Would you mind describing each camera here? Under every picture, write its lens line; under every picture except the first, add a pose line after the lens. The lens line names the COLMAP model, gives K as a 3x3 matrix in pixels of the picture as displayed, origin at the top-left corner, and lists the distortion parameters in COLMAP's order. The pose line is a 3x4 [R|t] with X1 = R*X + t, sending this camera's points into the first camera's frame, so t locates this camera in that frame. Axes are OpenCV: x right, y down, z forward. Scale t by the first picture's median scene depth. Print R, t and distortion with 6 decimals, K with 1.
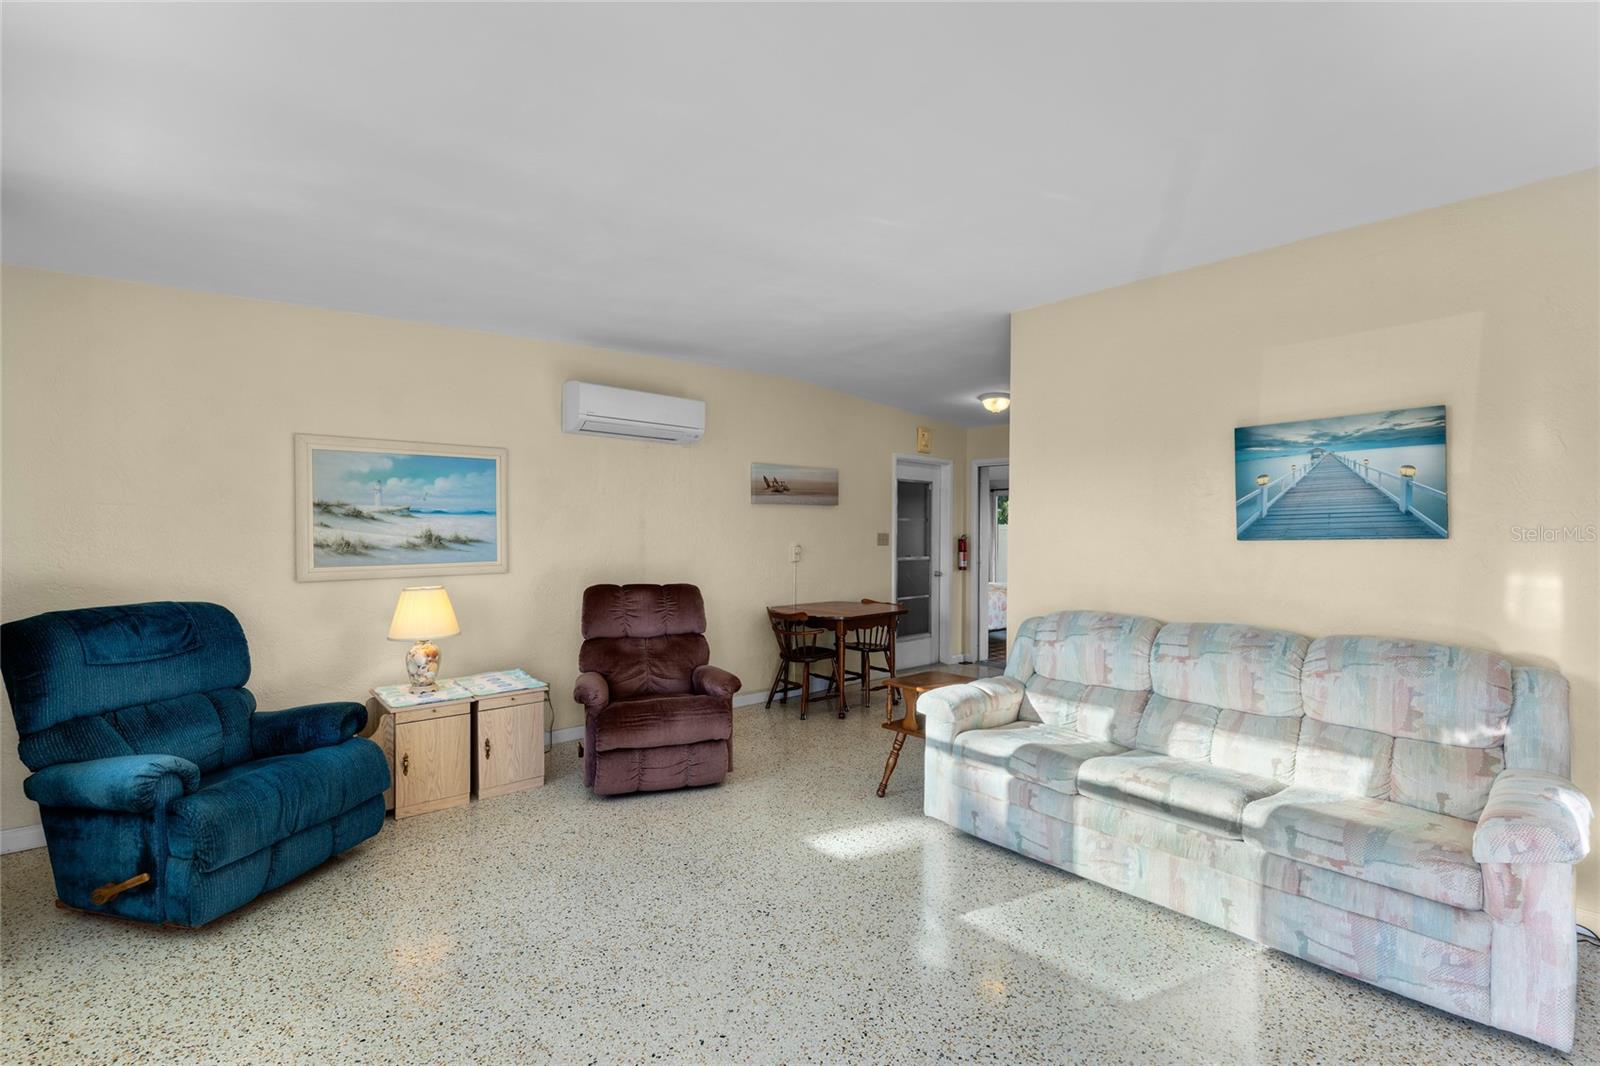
lens RADIAL K [[718.2, 0, 800.8], [0, 718.2, 536.0], [0, 0, 1]] dist [0.000121, -0.000172]
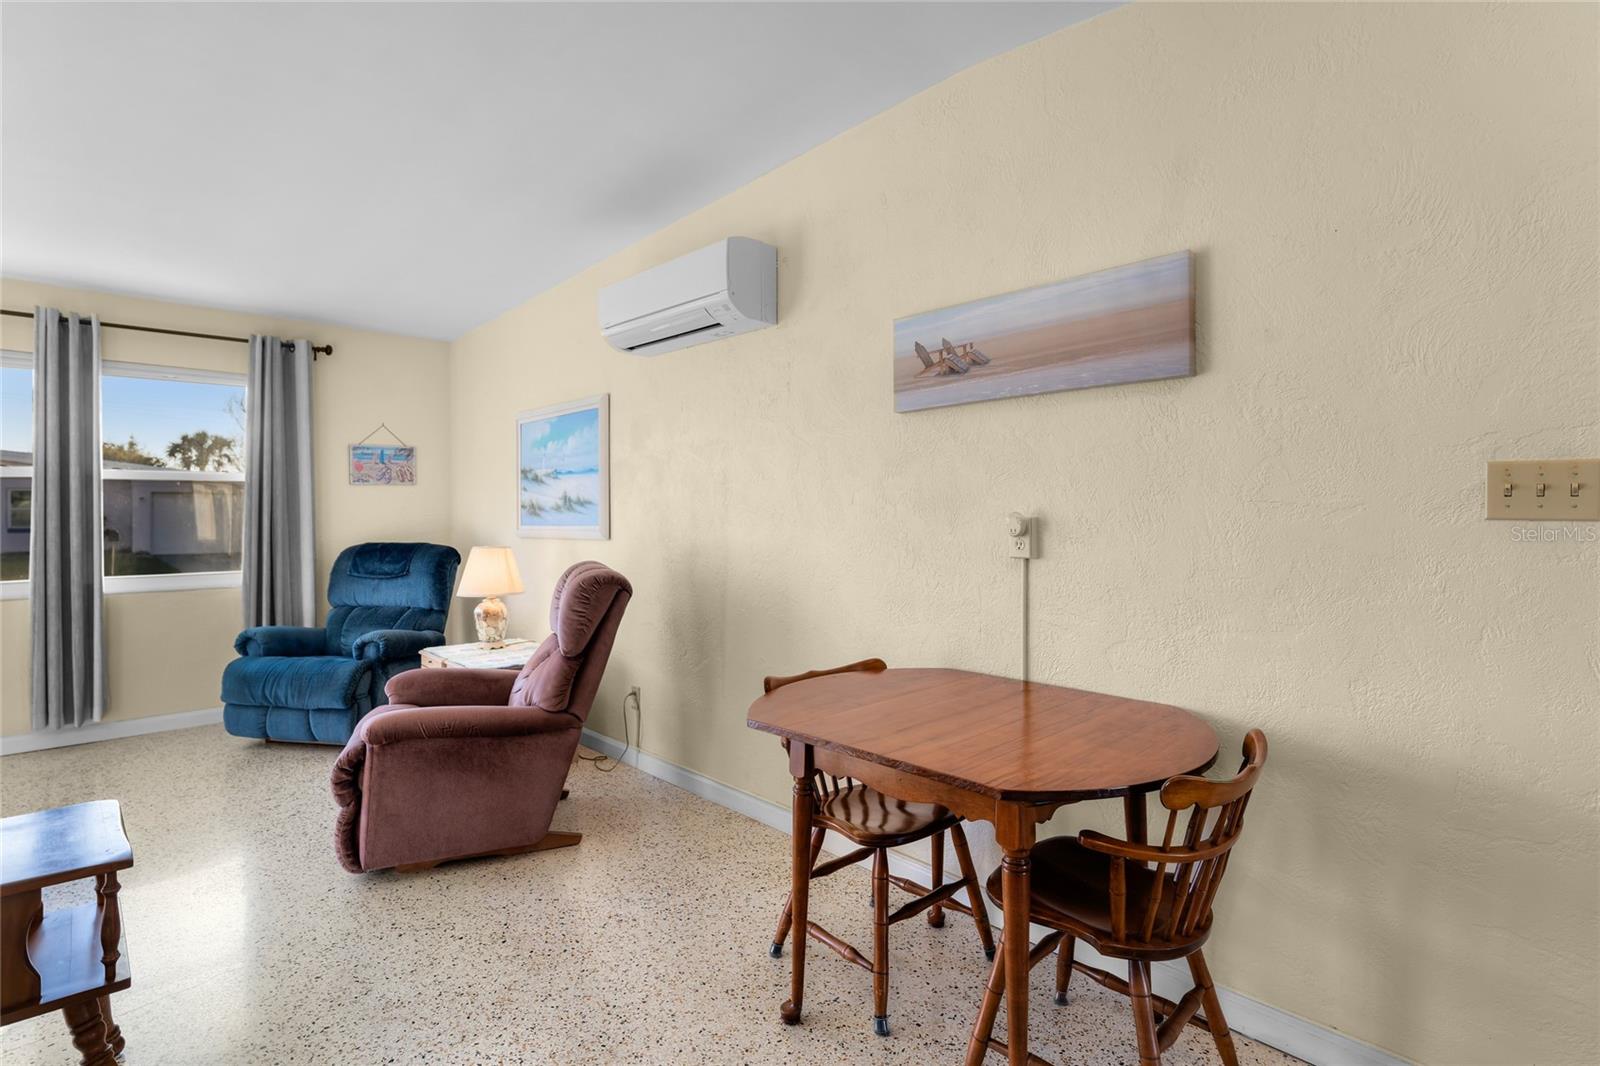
lens RADIAL K [[782.4, 0, 795.1], [0, 782.4, 514.5], [0, 0, 1]] dist [-0.000919, 0.000005]
pose [[0.022149, -0.001204, -0.999754, 0.601723], [-0.007985, 0.999967, -0.001381, 0.024246], [0.999723, 0.008014, 0.022139, 1.404929]]
